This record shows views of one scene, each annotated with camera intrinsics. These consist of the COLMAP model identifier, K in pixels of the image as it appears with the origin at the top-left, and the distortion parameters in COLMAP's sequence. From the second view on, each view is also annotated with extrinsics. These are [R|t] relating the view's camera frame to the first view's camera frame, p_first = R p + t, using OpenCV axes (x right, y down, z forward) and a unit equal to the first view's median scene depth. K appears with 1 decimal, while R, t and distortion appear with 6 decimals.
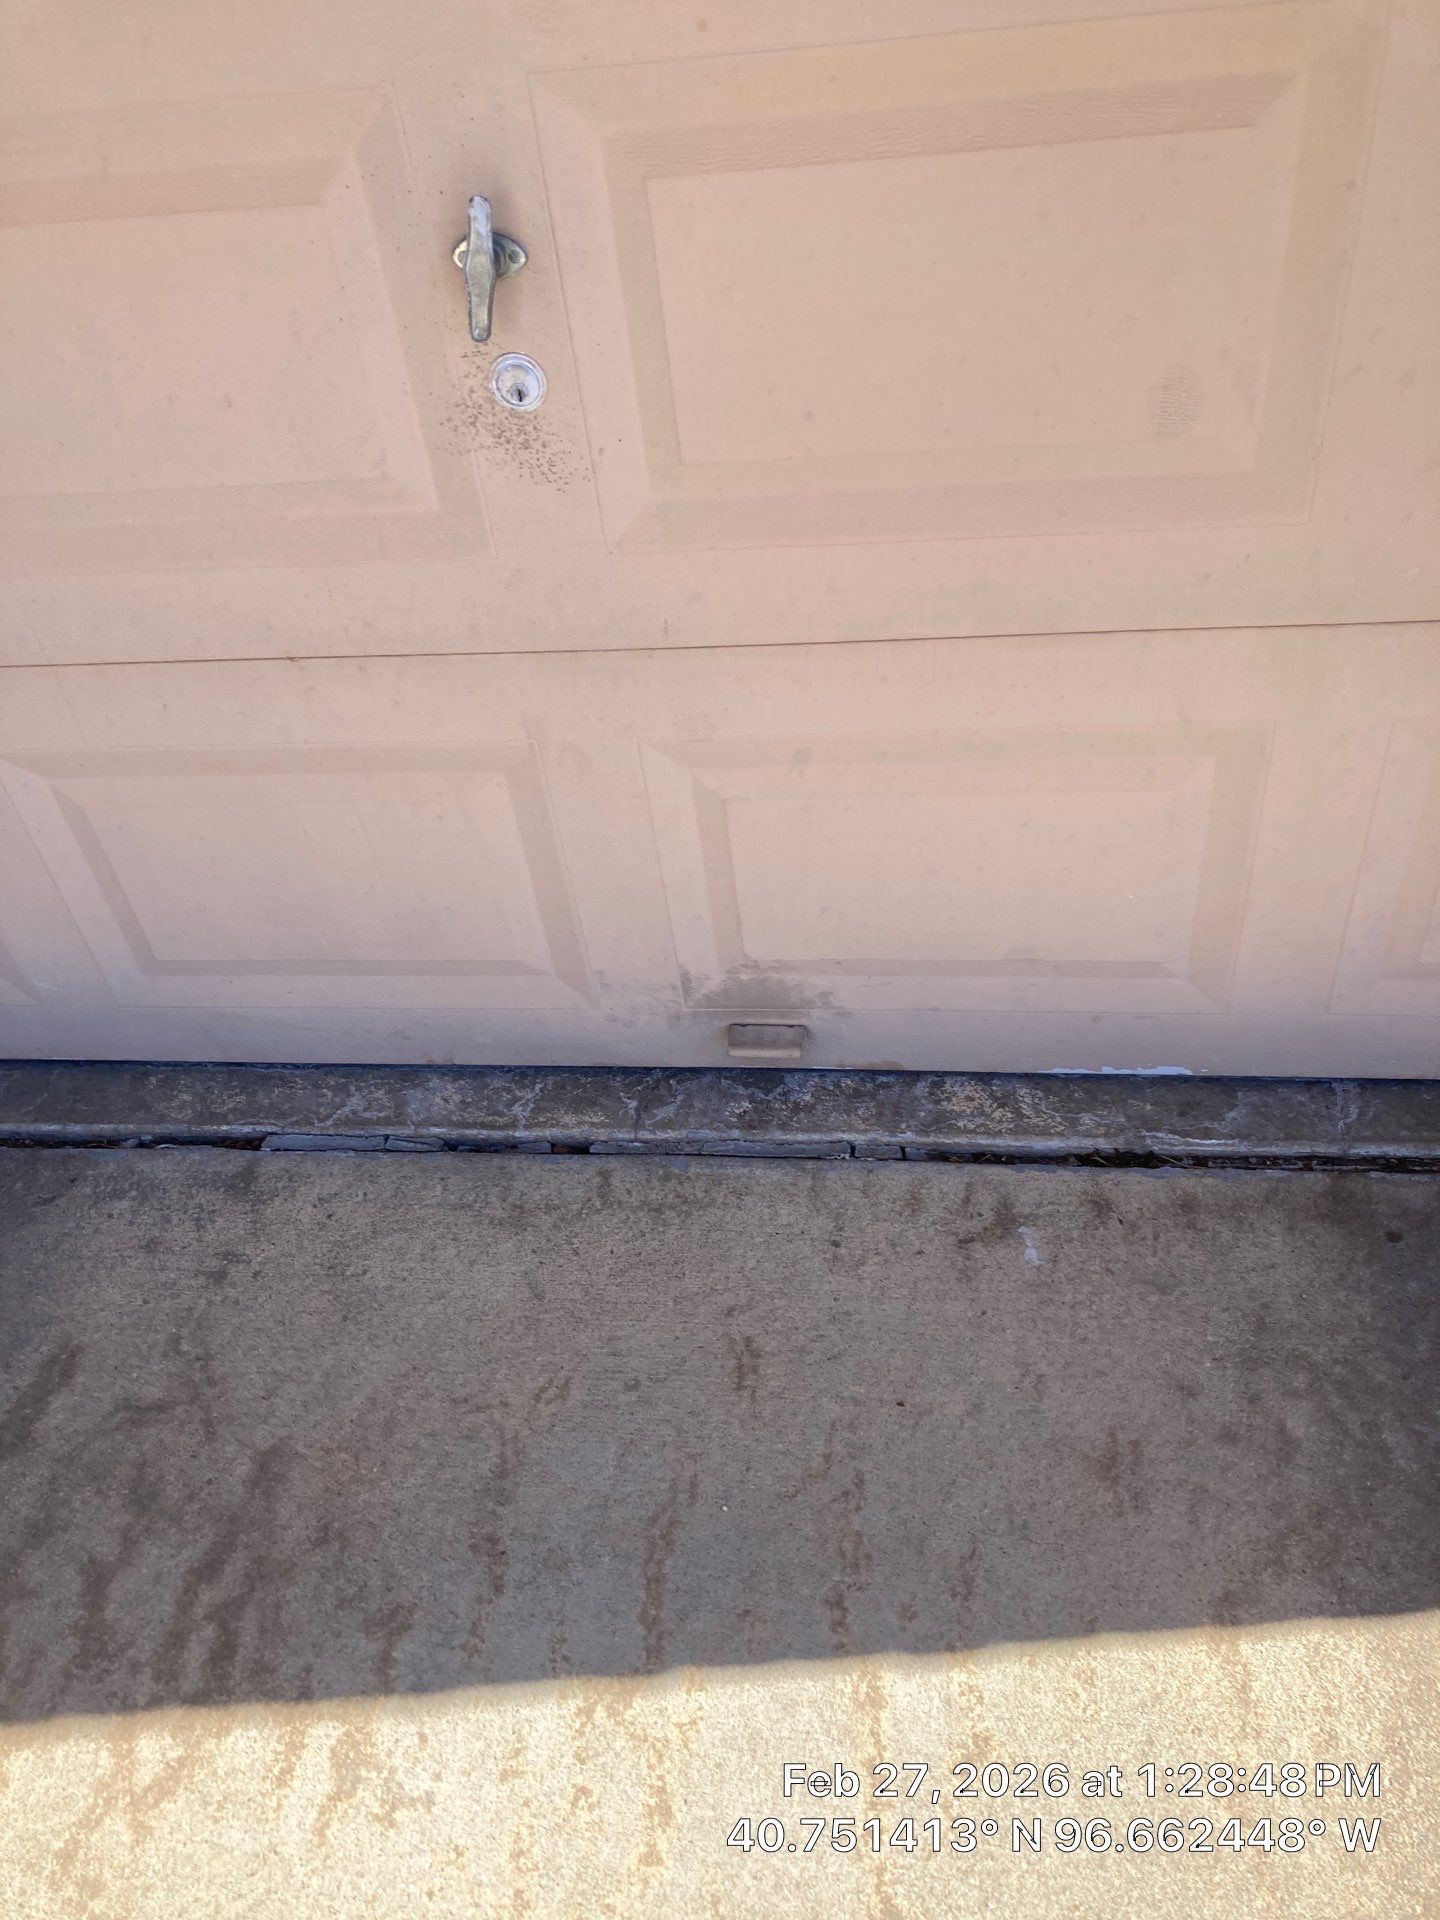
lens RADIAL K [[1572.8, 0, 751.5], [0, 1572.8, 963.5], [0, 0, 1]] dist [0.019160, 0.006535]
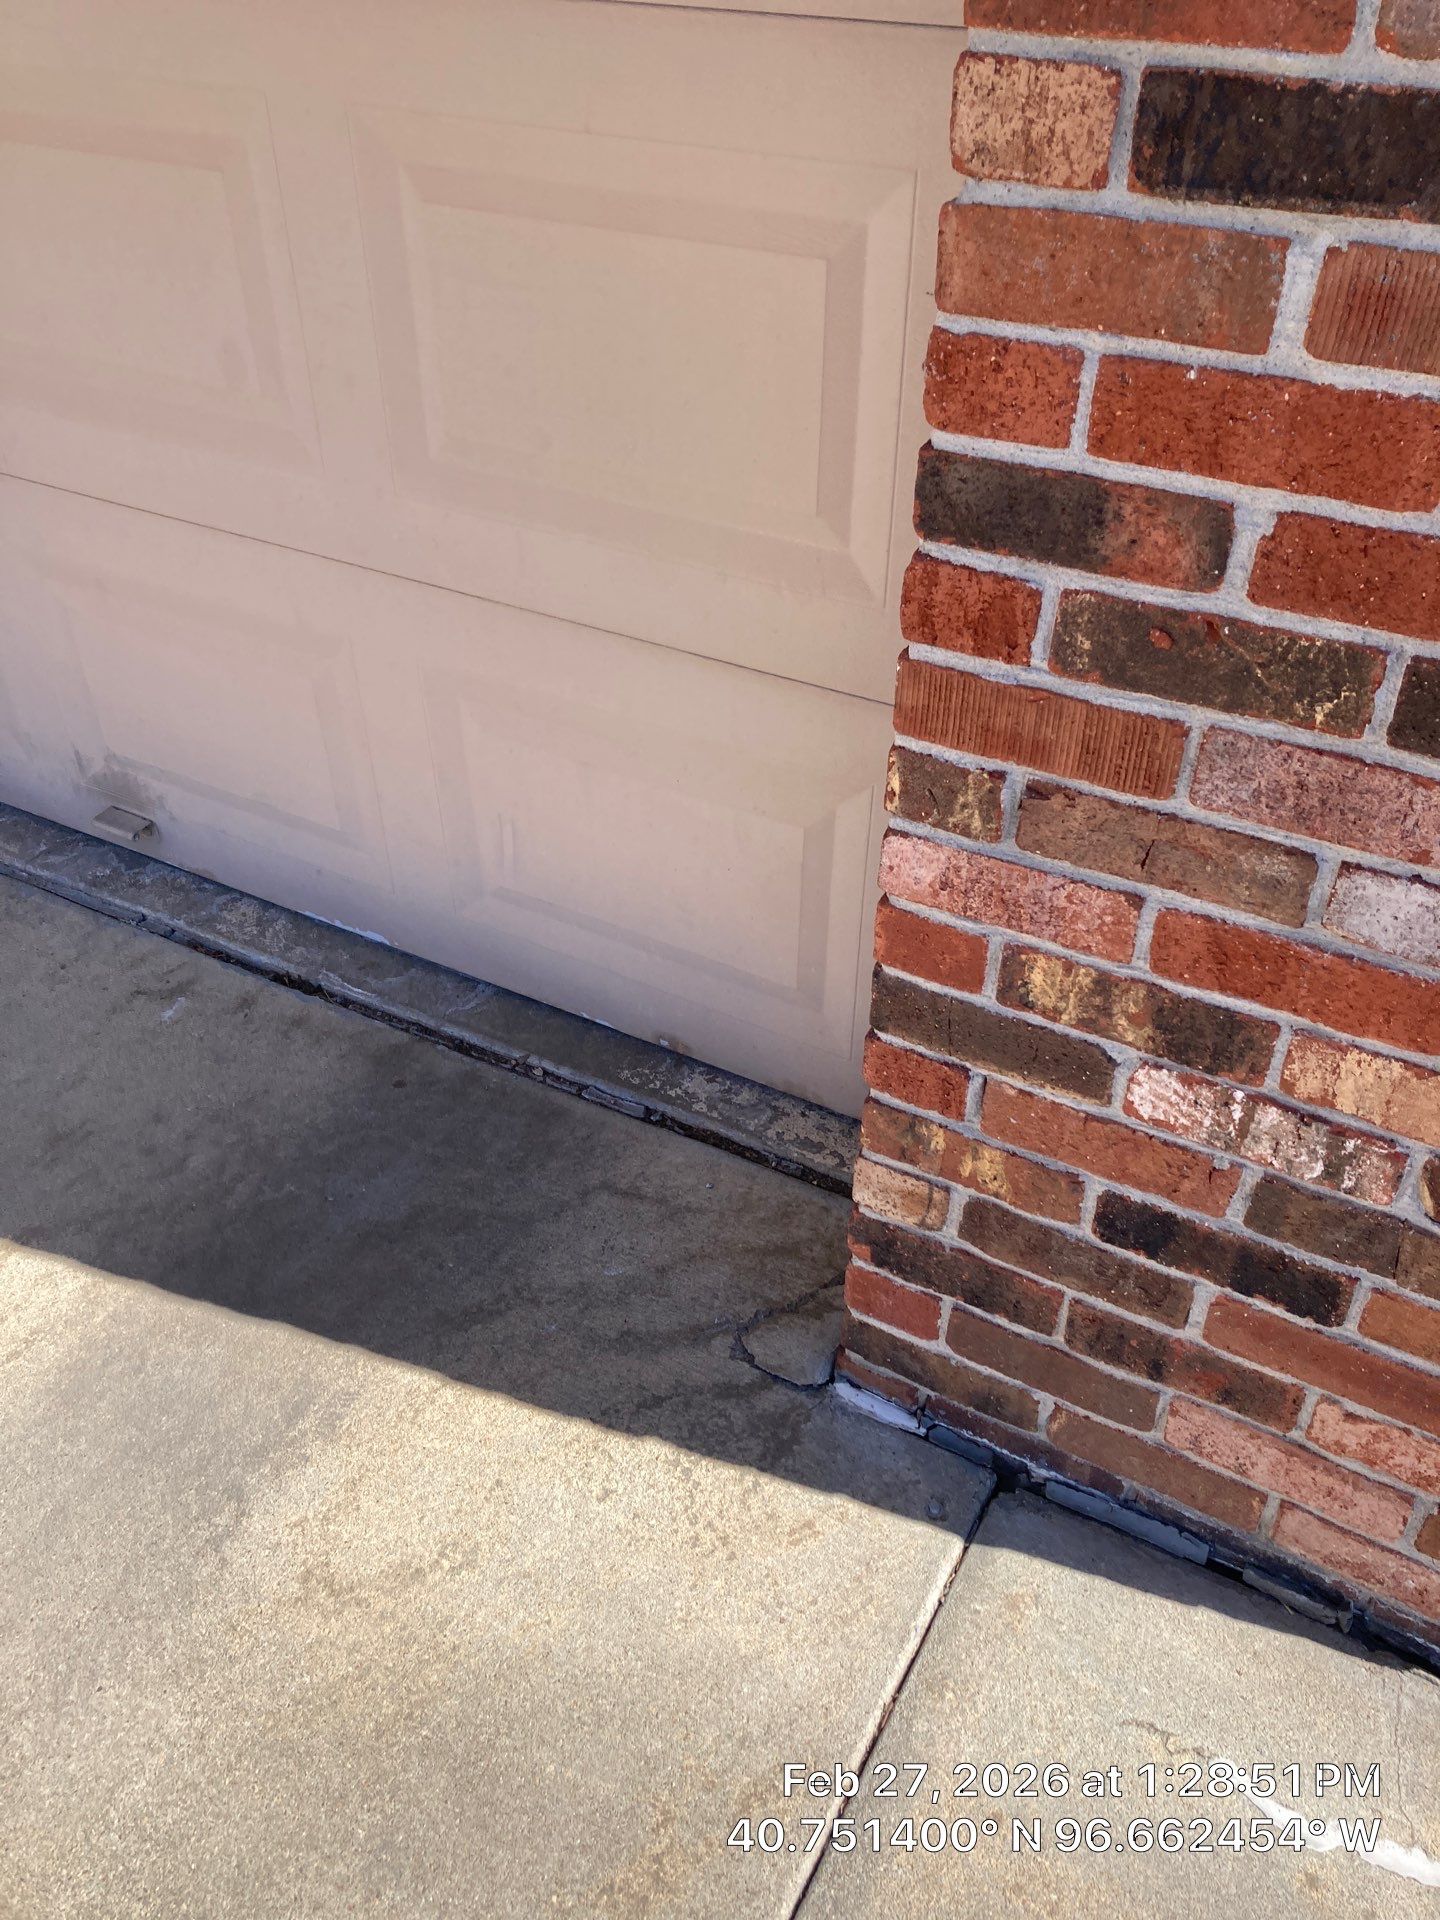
lens RADIAL K [[1572.8, 0, 751.5], [0, 1572.8, 963.5], [0, 0, 1]] dist [0.019160, 0.006535]
pose [[0.927610, 0.315293, -0.200325, 0.835031], [-0.322888, 0.946421, -0.005559, -0.000824], [0.187839, 0.069840, 0.979714, -0.168072]]
